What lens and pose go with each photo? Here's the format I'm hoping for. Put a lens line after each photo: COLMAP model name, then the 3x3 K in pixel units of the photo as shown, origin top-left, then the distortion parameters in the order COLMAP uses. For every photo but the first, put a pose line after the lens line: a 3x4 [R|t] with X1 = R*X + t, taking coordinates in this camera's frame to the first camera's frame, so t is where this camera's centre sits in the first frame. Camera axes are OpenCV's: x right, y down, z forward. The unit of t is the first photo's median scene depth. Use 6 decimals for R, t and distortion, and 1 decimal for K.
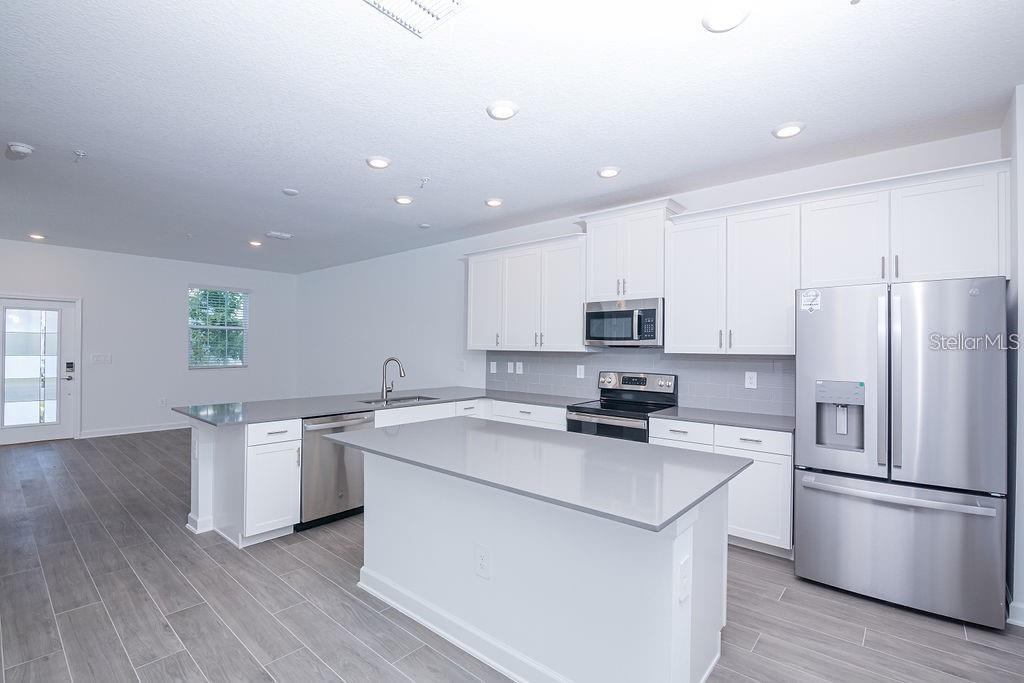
lens RADIAL K [[468.3, 0, 510.4], [0, 468.3, 344.1], [0, 0, 1]] dist [-0.018992, 0.000858]
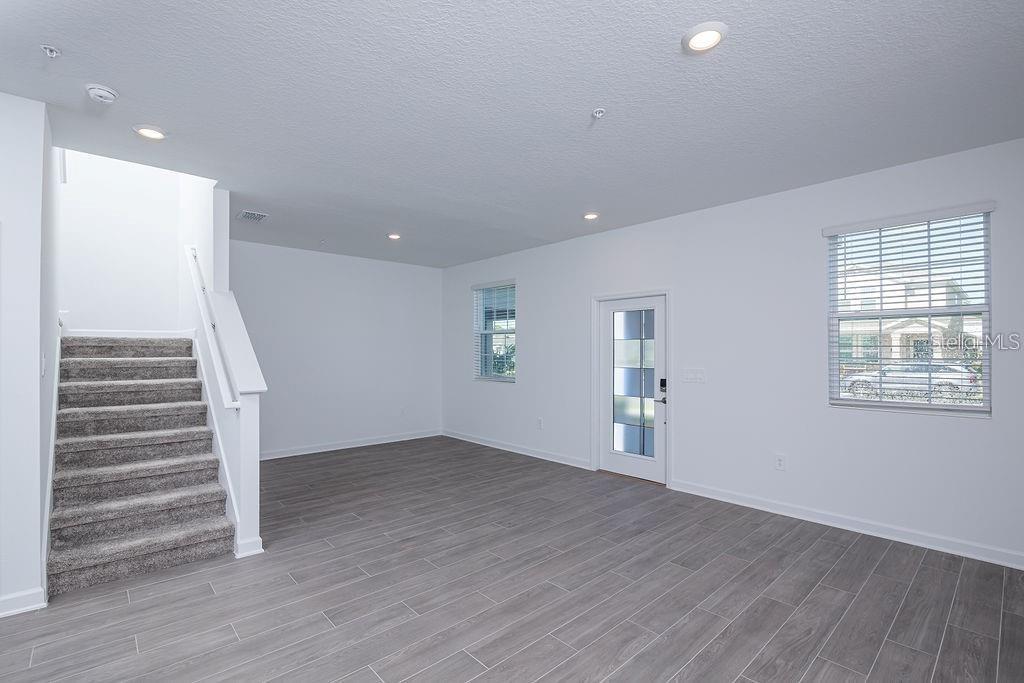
lens RADIAL K [[468.3, 0, 502.8], [0, 468.3, 345.4], [0, 0, 1]] dist [-0.018992, 0.000858]
pose [[-0.122348, -0.022218, -0.992239, -0.331401], [0.005306, 0.999720, -0.023040, 0.004675], [0.992473, -0.008084, -0.122196, 1.405190]]
